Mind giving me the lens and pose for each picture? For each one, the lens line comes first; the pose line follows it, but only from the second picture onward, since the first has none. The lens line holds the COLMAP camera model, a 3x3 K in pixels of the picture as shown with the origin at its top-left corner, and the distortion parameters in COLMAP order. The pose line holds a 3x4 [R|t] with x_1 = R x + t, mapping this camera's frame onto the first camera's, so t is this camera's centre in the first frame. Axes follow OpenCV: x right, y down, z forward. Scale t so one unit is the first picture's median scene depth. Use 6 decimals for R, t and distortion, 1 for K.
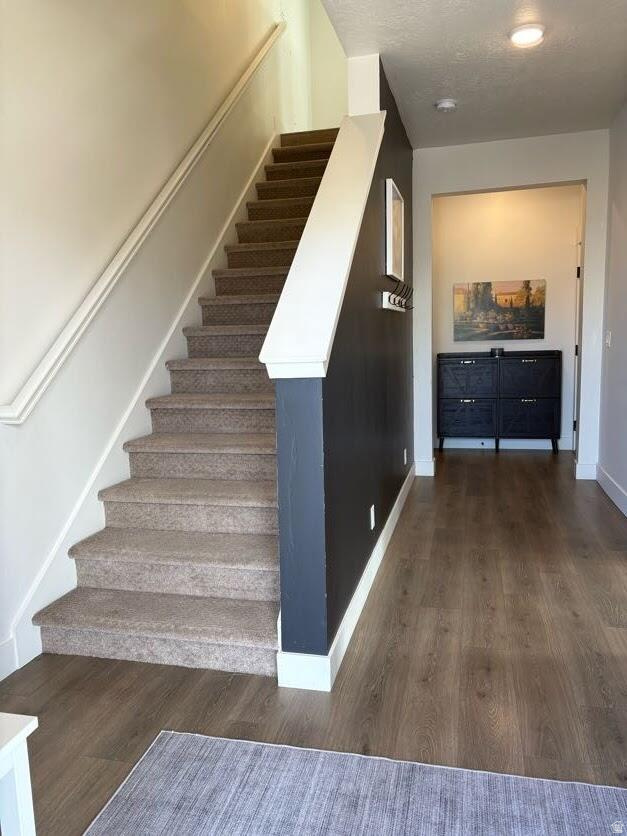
lens RADIAL K [[636.2, 0, 313.5], [0, 636.2, 418.0], [0, 0, 1]] dist [0.041010, -0.003230]
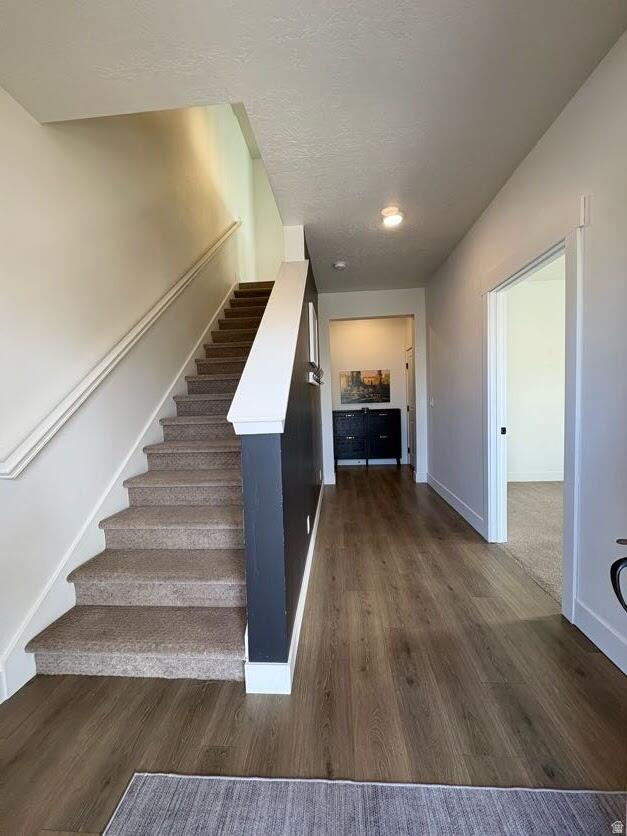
lens RADIAL K [[335.8, 0, 313.5], [0, 335.8, 418.0], [0, 0, 1]] dist [0.001397, 0.000460]
pose [[0.985790, -0.014600, 0.167348, -0.019971], [0.027860, 0.996629, -0.077161, -0.026708], [-0.165658, 0.080727, 0.982874, 0.227718]]
